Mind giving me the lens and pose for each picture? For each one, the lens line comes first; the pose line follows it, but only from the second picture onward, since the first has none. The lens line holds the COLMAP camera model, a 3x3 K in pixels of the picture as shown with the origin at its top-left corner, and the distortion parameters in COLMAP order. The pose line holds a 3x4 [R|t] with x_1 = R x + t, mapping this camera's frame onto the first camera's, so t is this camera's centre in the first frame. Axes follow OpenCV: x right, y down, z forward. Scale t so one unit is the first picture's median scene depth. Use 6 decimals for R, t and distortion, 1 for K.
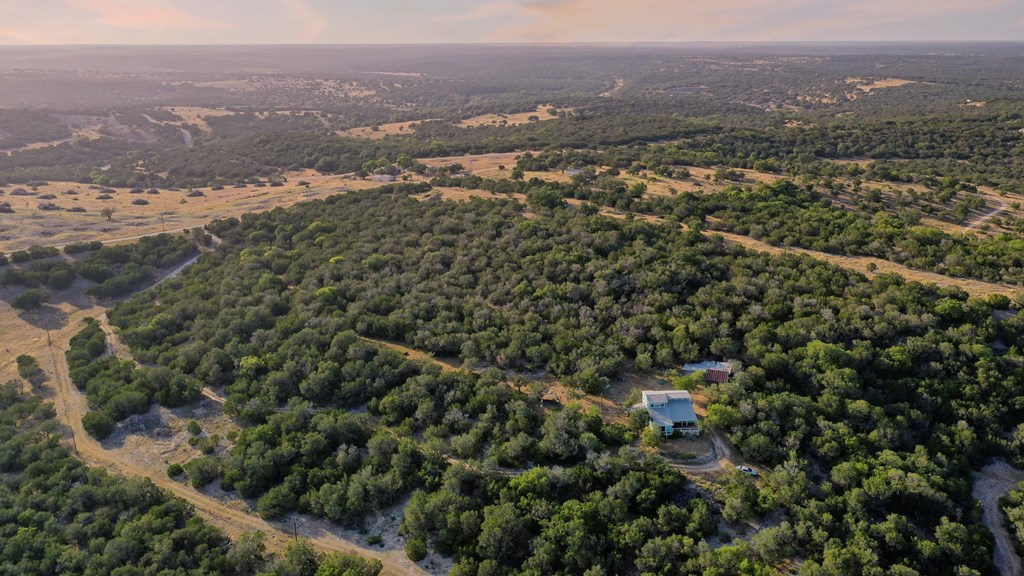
lens RADIAL K [[788.7, 0, 510.6], [0, 788.7, 288.2], [0, 0, 1]] dist [-0.019437, -0.008926]
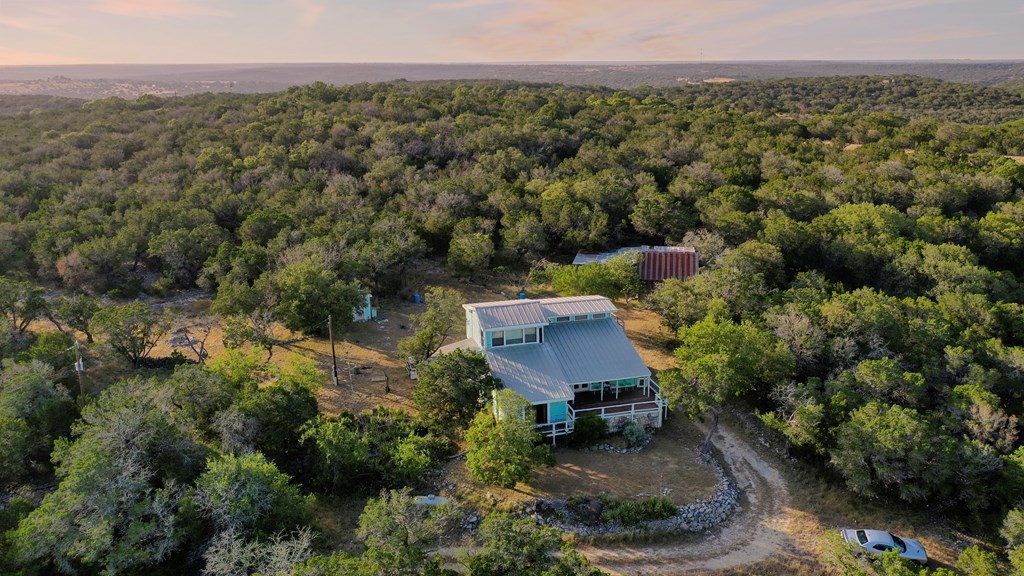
lens RADIAL K [[788.7, 0, 511.9], [0, 788.7, 287.3], [0, 0, 1]] dist [-0.019437, -0.008926]
pose [[0.979517, -0.052442, 0.194415, 0.121525], [0.057978, 0.998055, -0.022891, 0.128471], [-0.192837, 0.033694, 0.980652, 0.669181]]
